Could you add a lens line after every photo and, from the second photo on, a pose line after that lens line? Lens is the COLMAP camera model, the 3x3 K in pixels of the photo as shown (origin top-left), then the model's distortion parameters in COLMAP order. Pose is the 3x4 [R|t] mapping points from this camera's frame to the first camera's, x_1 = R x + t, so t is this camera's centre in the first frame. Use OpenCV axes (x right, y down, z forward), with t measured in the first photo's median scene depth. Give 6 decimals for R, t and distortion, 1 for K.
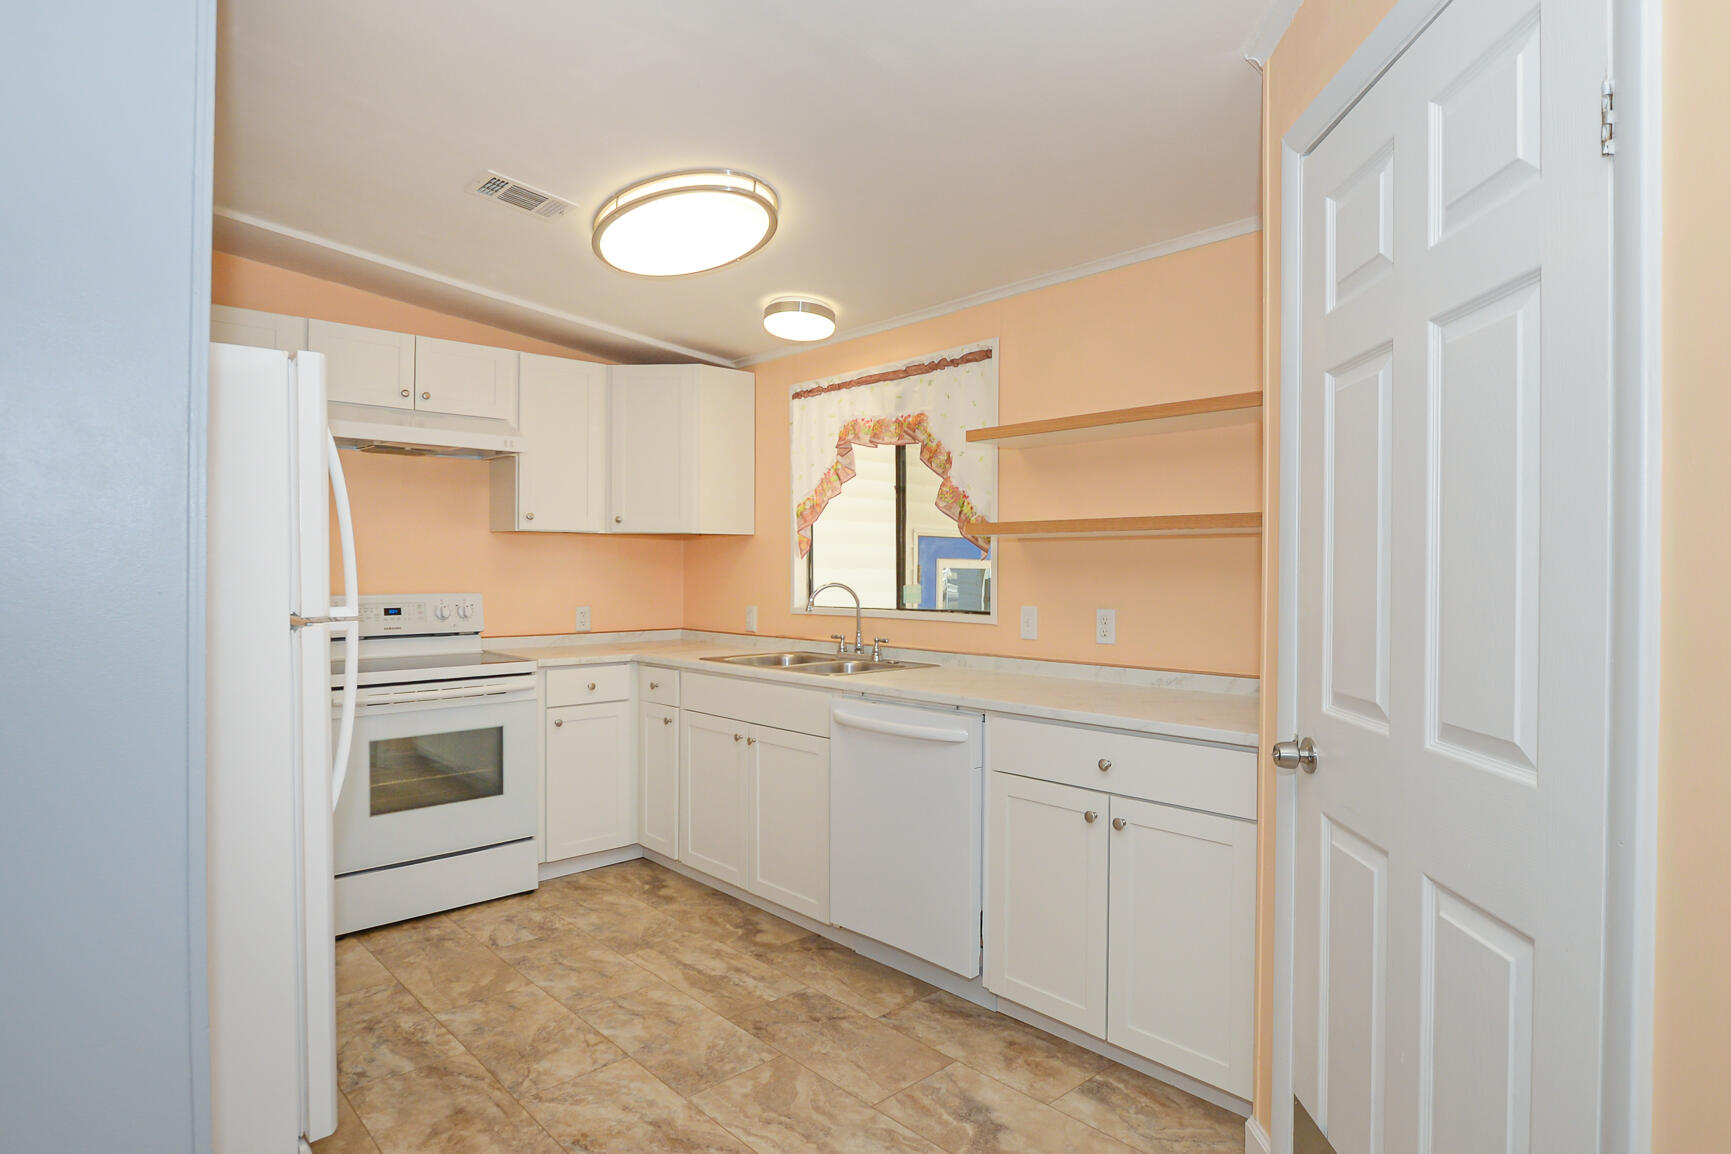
lens RADIAL K [[948.7, 0, 857.3], [0, 948.7, 574.2], [0, 0, 1]] dist [0.001855, 0.003328]
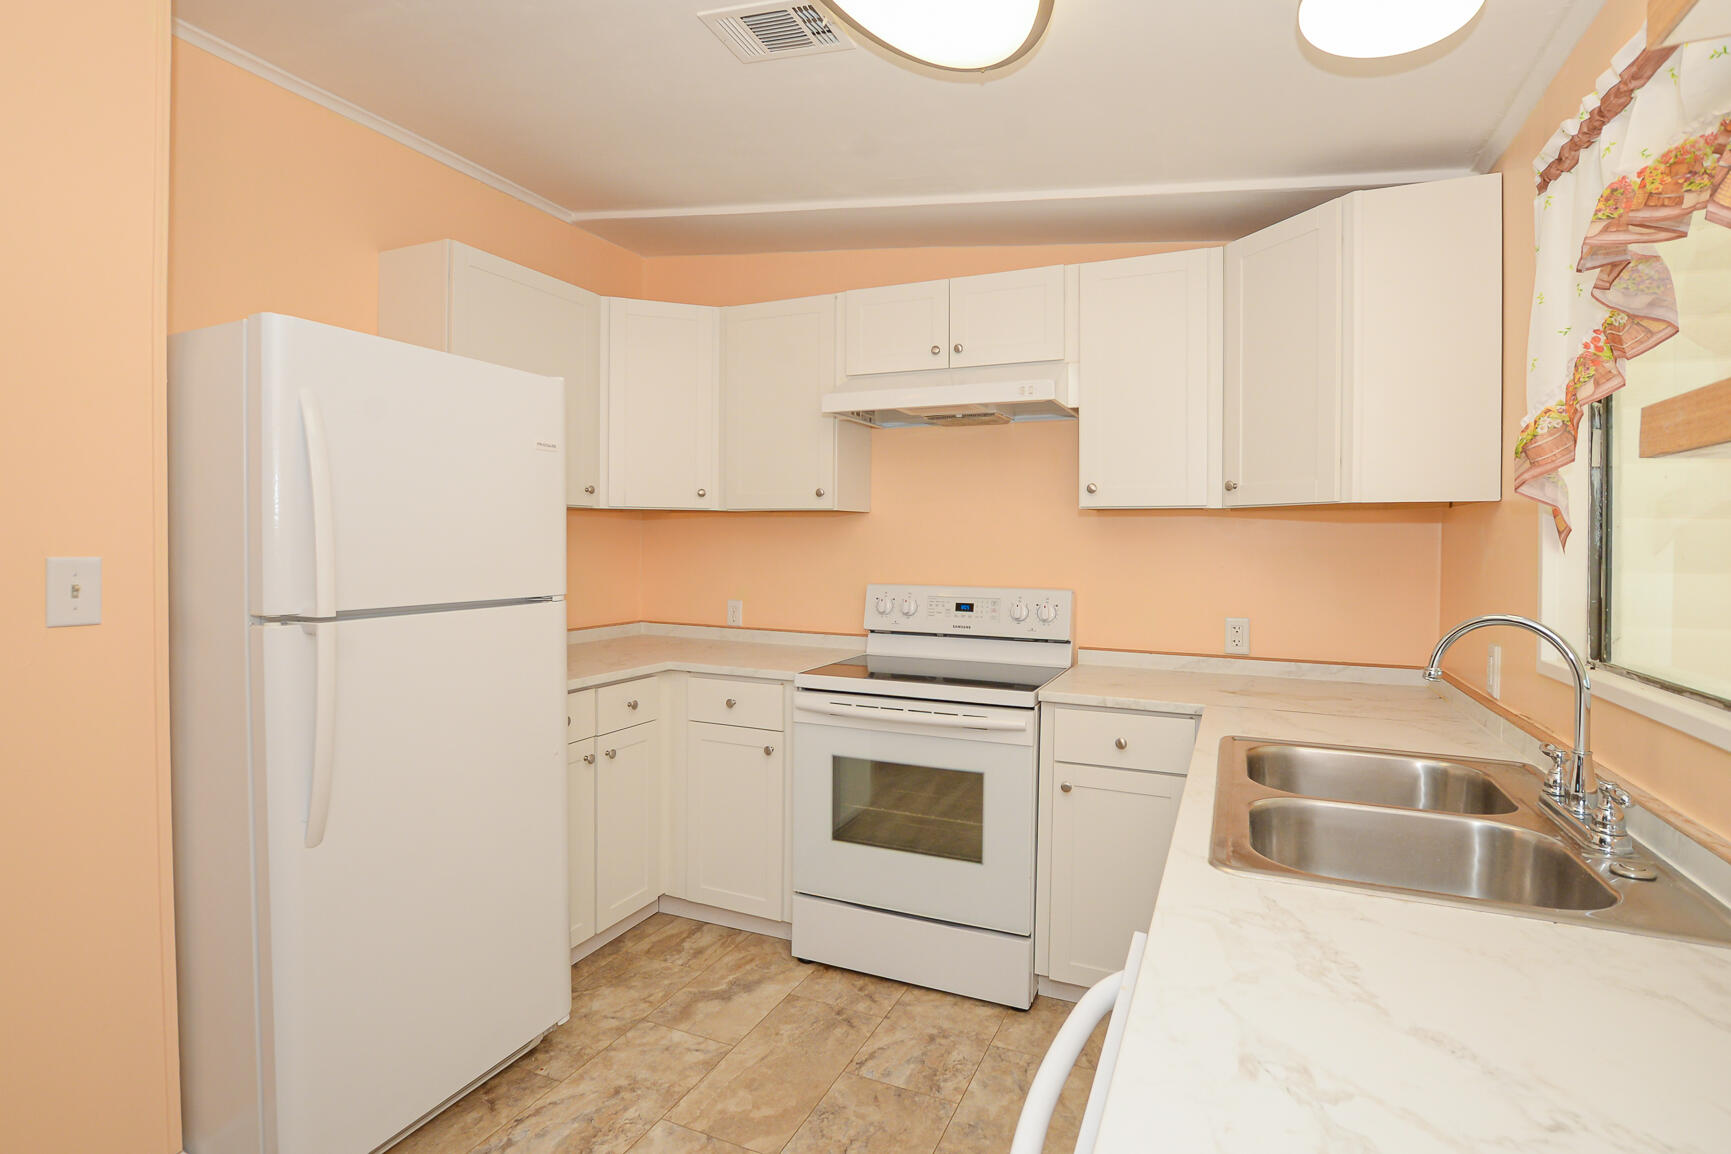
lens RADIAL K [[845.4, 0, 842.6], [0, 845.4, 556.9], [0, 0, 1]] dist [-0.030895, -0.000144]
pose [[0.405434, 0.016577, -0.913974, 0.180406], [-0.020275, 0.999753, 0.009139, -0.012059], [0.913899, 0.014826, 0.405670, 0.629780]]
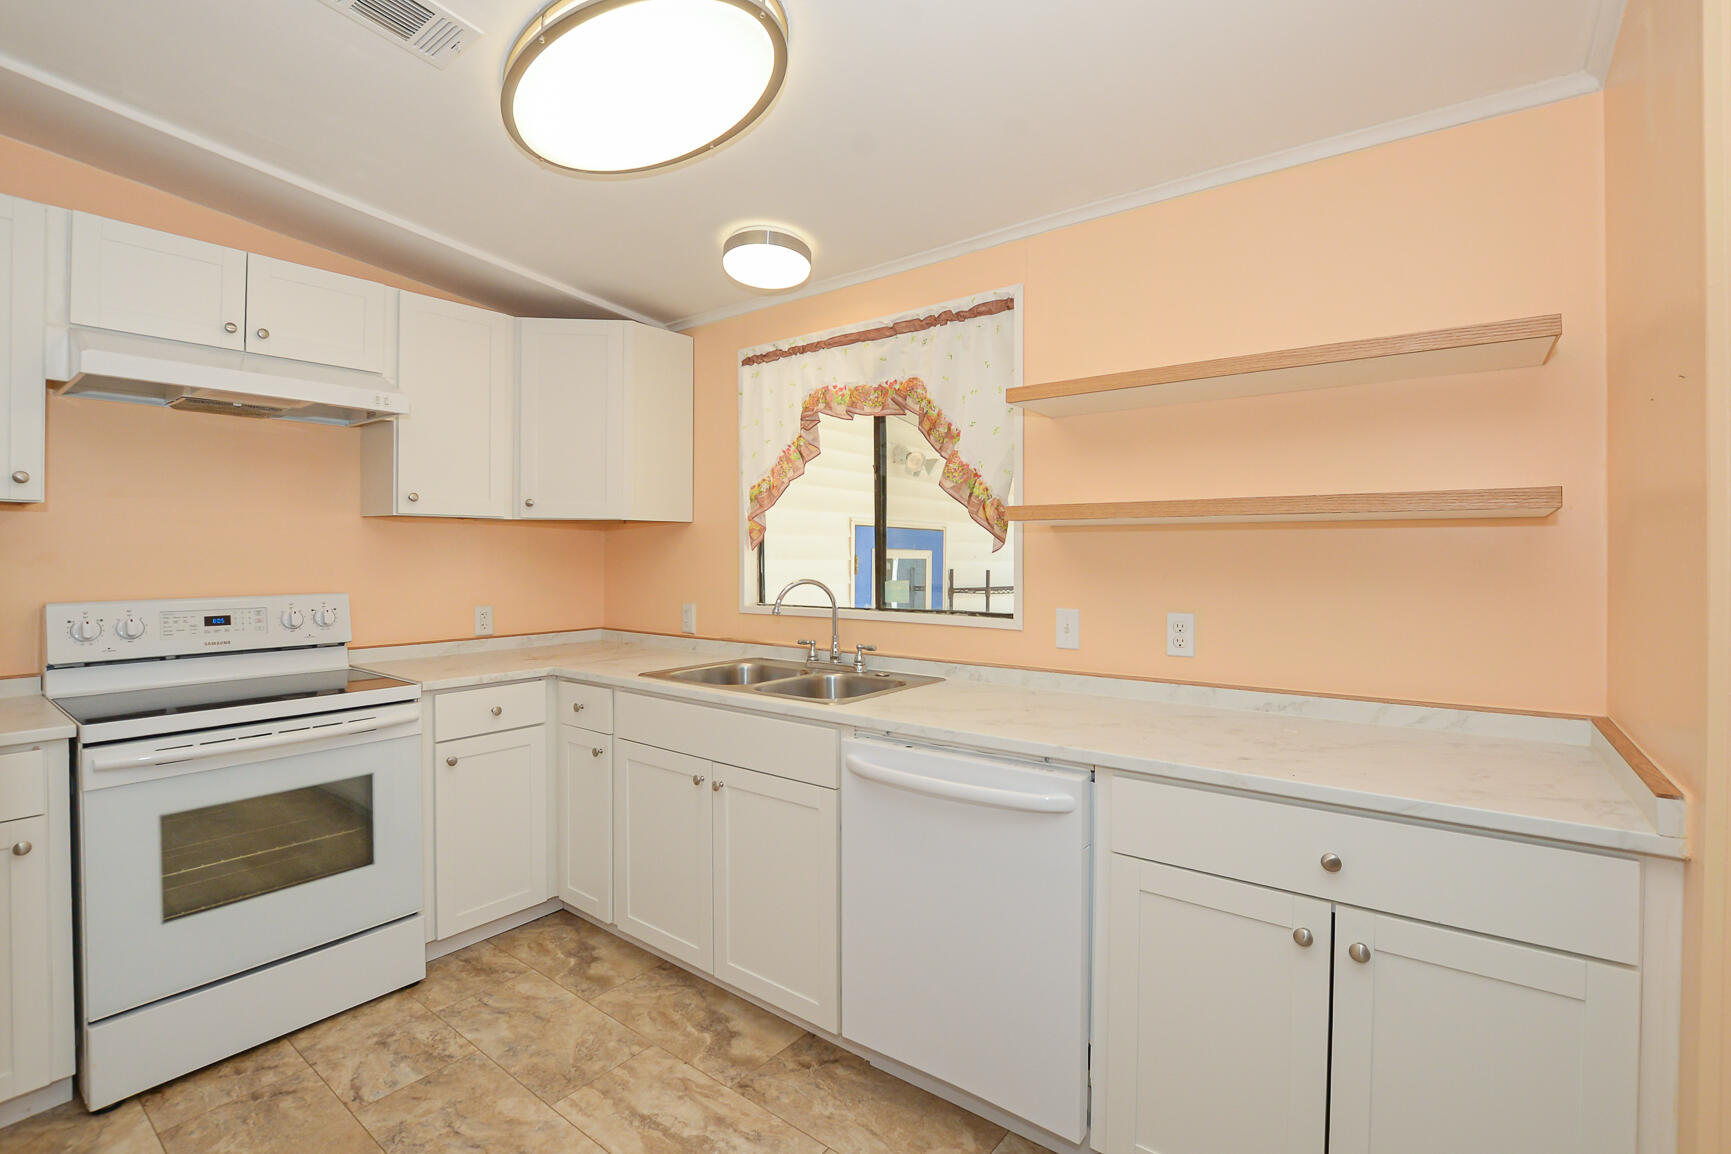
lens RADIAL K [[778.3, 0, 870.7], [0, 778.3, 555.7], [0, 0, 1]] dist [-0.022745, 0.001964]
pose [[0.982839, -0.002775, 0.184447, -0.097234], [0.003700, 0.999982, -0.004671, -0.008304], [-0.184431, 0.005273, 0.982831, 0.326282]]
